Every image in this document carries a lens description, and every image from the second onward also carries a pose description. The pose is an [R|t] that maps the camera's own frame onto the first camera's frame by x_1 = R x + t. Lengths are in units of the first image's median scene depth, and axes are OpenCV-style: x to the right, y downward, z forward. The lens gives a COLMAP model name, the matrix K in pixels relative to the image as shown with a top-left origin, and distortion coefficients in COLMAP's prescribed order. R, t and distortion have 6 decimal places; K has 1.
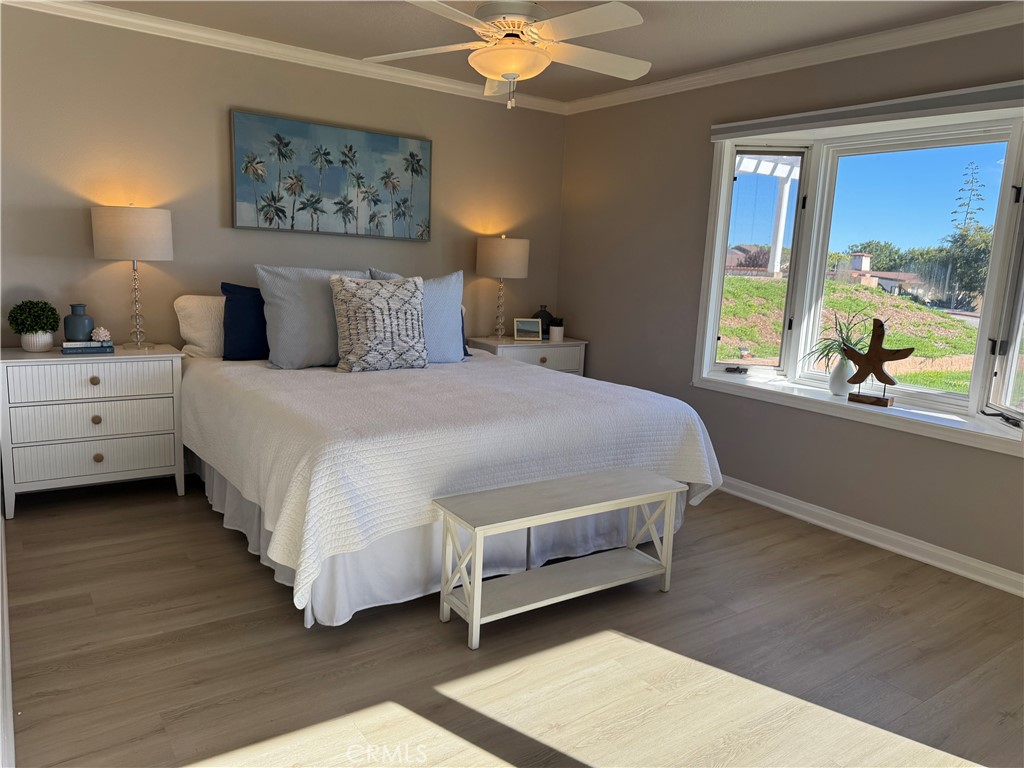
lens RADIAL K [[724.5, 0, 512.2], [0, 724.5, 385.0], [0, 0, 1]] dist [0.000682, -0.001927]
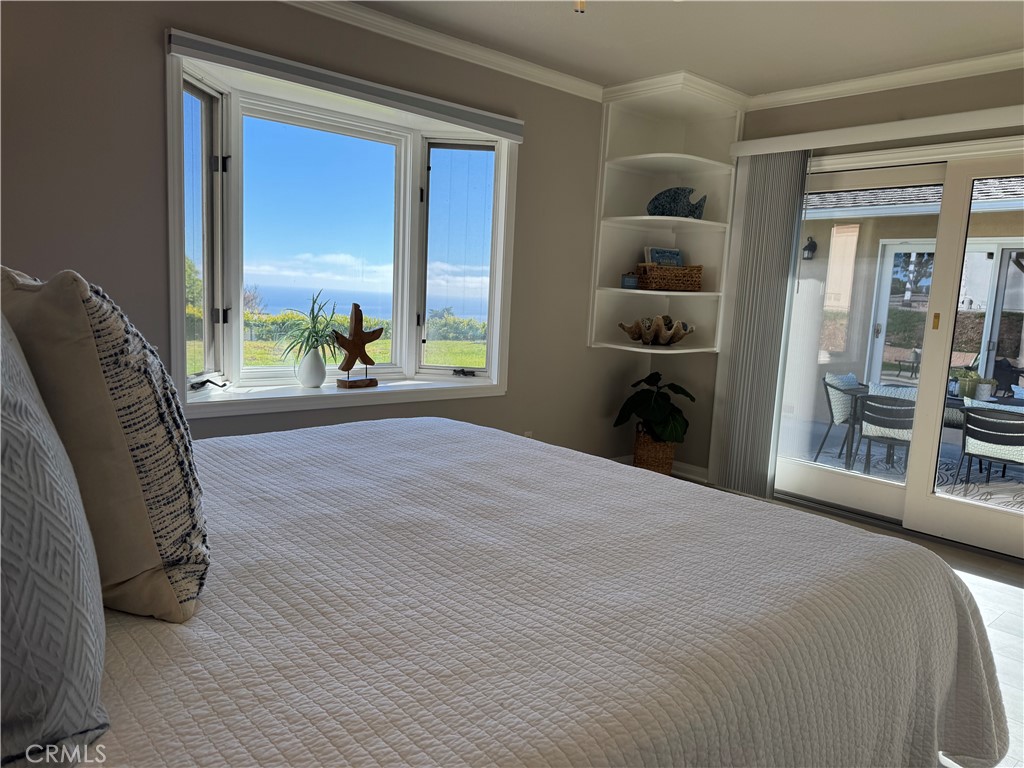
lens RADIAL K [[724.5, 0, 512.9], [0, 724.5, 387.2], [0, 0, 1]] dist [0.000682, -0.001927]
pose [[-0.111517, -0.193492, 0.974743, -0.523326], [0.097179, 0.974037, 0.204470, -0.162155], [-0.989000, 0.117527, -0.089818, 0.888370]]
